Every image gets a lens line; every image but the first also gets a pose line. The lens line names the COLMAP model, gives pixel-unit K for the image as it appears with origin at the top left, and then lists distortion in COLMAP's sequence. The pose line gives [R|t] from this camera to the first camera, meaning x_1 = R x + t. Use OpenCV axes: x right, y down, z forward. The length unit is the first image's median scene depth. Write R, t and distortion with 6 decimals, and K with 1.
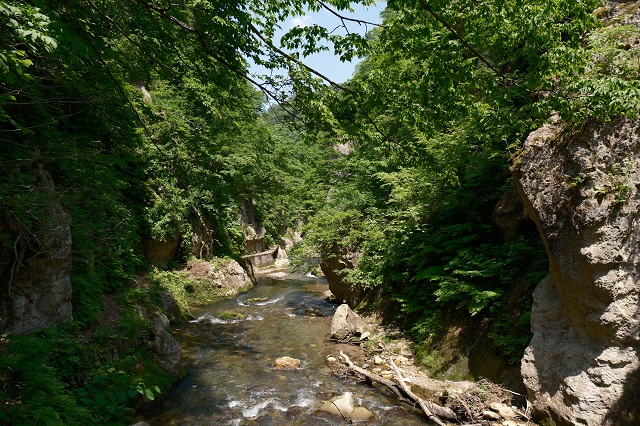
lens RADIAL K [[448.4, 0, 320.0], [0, 448.4, 213.0], [0, 0, 1]] dist [-0.008458, -0.002152]
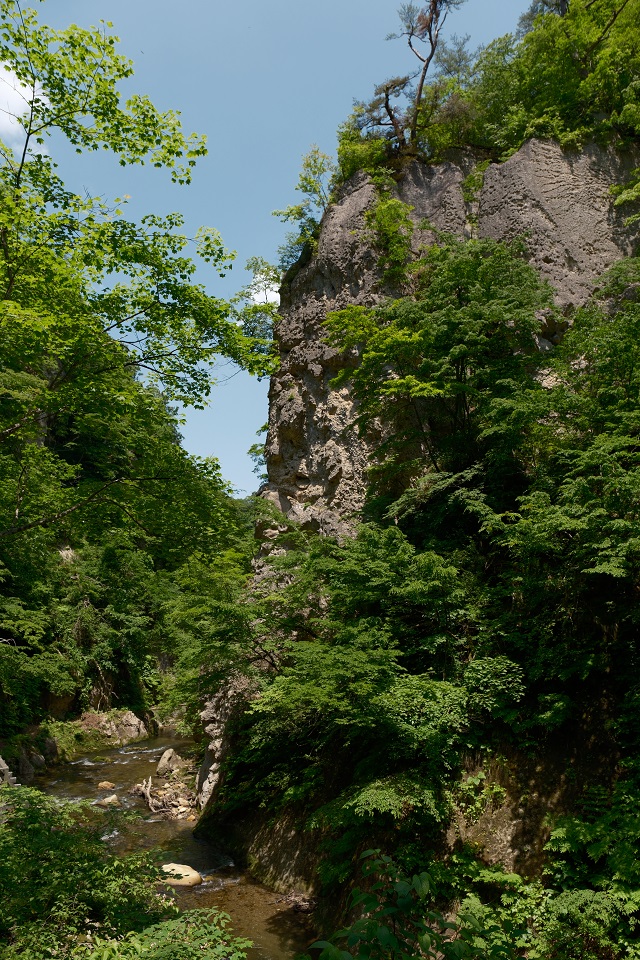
lens RADIAL K [[672.5, 0, 323.7], [0, 672.5, 468.7], [0, 0, 1]] dist [-0.008458, -0.002152]
pose [[0.996098, -0.021398, -0.085625, 0.472442], [0.000935, 0.972670, -0.232191, -0.099475], [0.088253, 0.231205, 0.968894, -0.747127]]
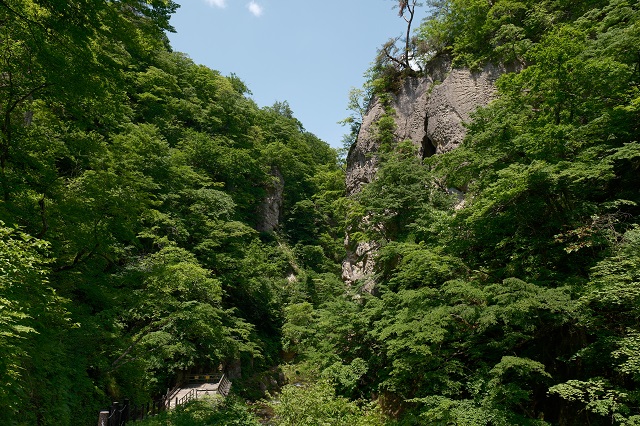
lens RADIAL K [[448.4, 0, 320.0], [0, 448.4, 213.0], [0, 0, 1]] dist [-0.008458, -0.002152]
pose [[0.881955, -0.112566, -0.457695, 0.929325], [0.027496, 0.981697, -0.188456, -0.197891], [0.470531, 0.153625, 0.868907, -1.079292]]
